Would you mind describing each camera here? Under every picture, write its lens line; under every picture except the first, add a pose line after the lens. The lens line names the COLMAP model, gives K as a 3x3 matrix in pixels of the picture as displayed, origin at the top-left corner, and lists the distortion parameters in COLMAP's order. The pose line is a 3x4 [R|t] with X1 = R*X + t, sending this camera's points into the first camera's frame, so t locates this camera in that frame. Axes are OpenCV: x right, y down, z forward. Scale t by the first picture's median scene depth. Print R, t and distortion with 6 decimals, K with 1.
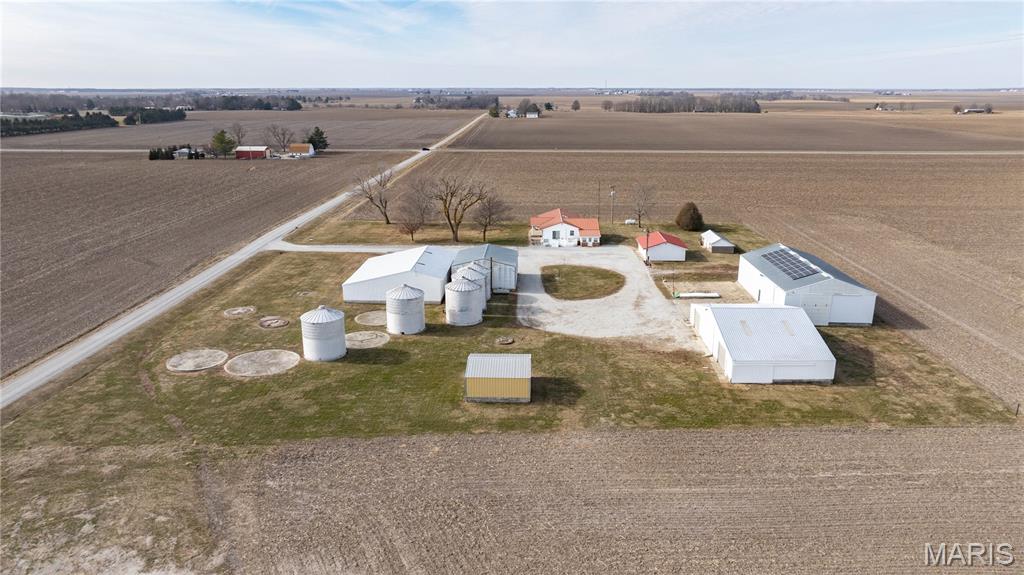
lens RADIAL K [[713.5, 0, 512.0], [0, 713.5, 287.5], [0, 0, 1]] dist [-0.011438, -0.000026]
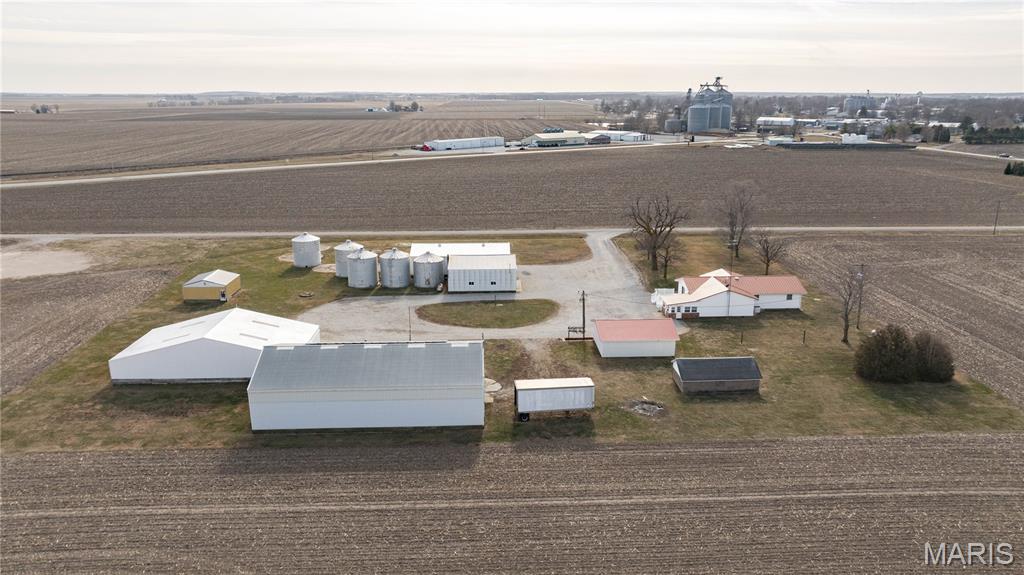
lens RADIAL K [[713.5, 0, 512.0], [0, 713.5, 287.5], [0, 0, 1]] dist [-0.011438, -0.000026]
pose [[0.061813, 0.260956, -0.963370, 1.154640], [-0.262258, 0.935545, 0.236592, -0.312163], [0.963016, 0.238027, 0.126267, 1.118301]]
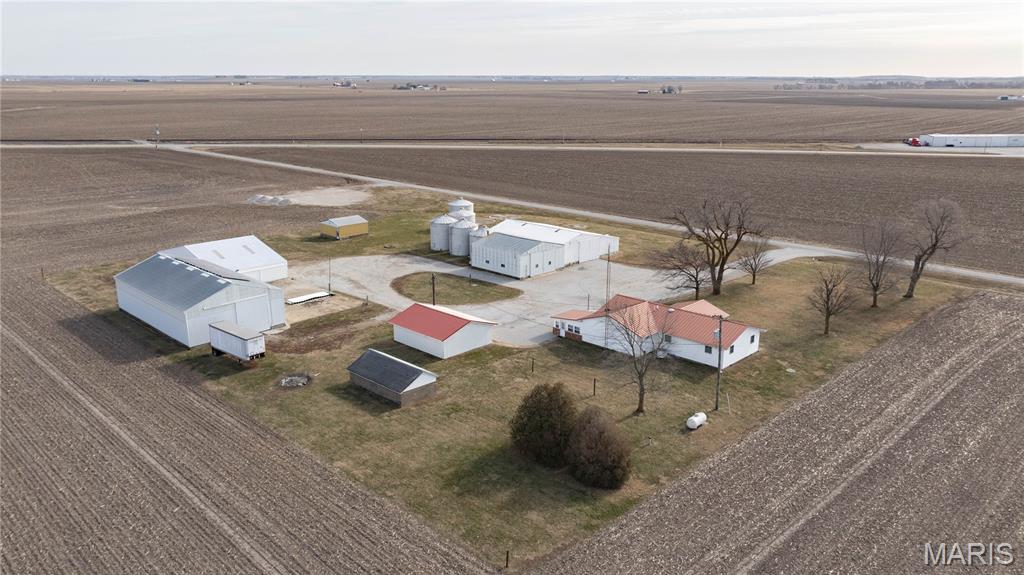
lens RADIAL K [[757.4, 0, 507.3], [0, 757.4, 272.0], [0, 0, 1]] dist [-0.009064, -0.004853]
pose [[-0.685305, 0.179419, -0.705809, 0.860179], [-0.194678, 0.888772, 0.414951, -0.524950], [0.701753, 0.421774, -0.574151, 1.940634]]
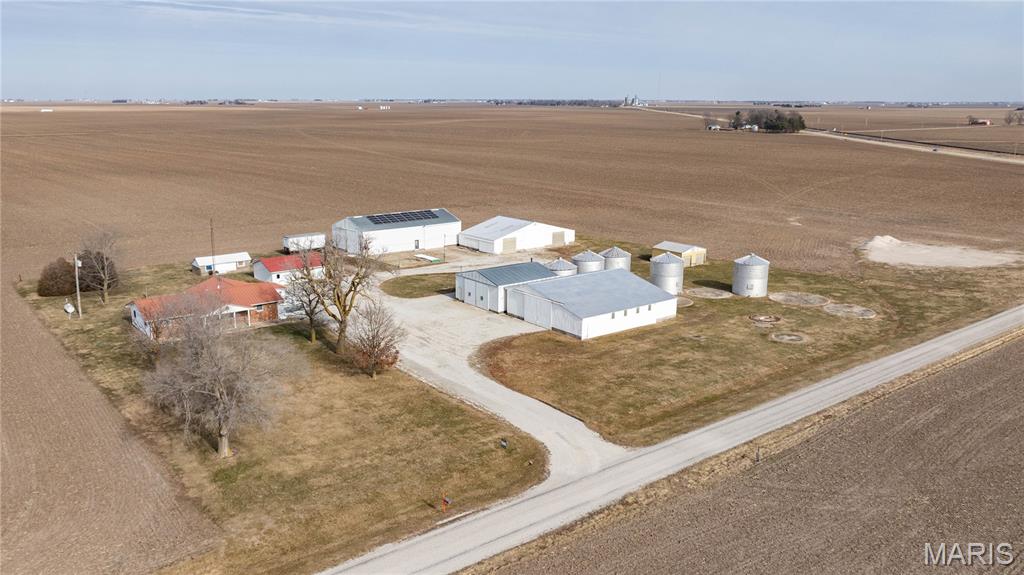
lens RADIAL K [[806.1, 0, 497.7], [0, 806.1, 288.2], [0, 0, 1]] dist [-0.007430, -0.003716]
pose [[-0.637369, -0.178207, 0.749669, -0.933255], [0.202017, 0.900215, 0.385749, -0.493611], [-0.743606, 0.397310, -0.537768, 1.873607]]
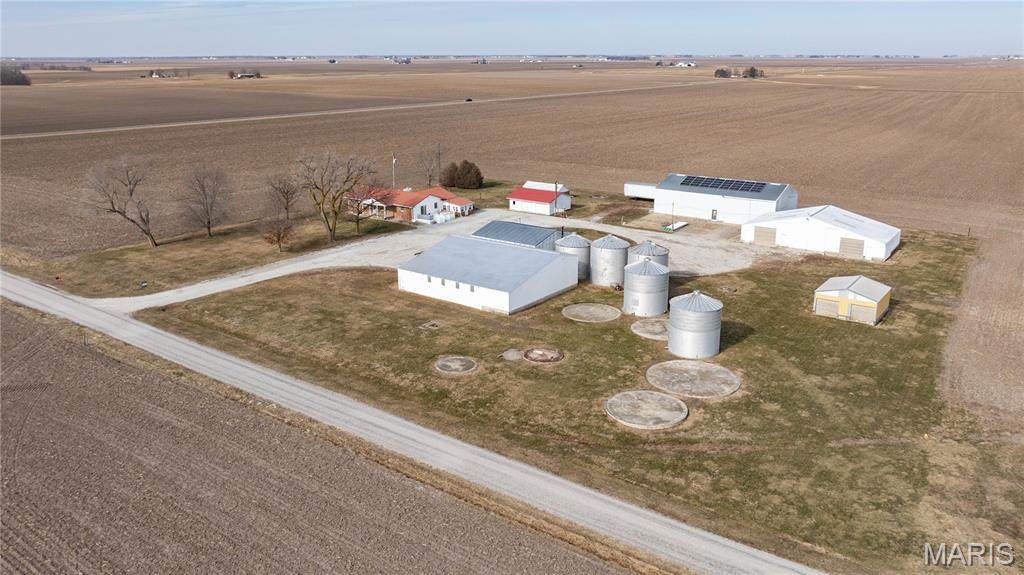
lens RADIAL K [[765.4, 0, 512.0], [0, 765.4, 287.5], [0, 0, 1]] dist [-0.012569, -0.006650]
pose [[0.572739, -0.239325, 0.784024, -0.952090], [0.222574, 0.965904, 0.132251, -0.125686], [-0.788943, 0.098758, 0.606479, 0.557893]]
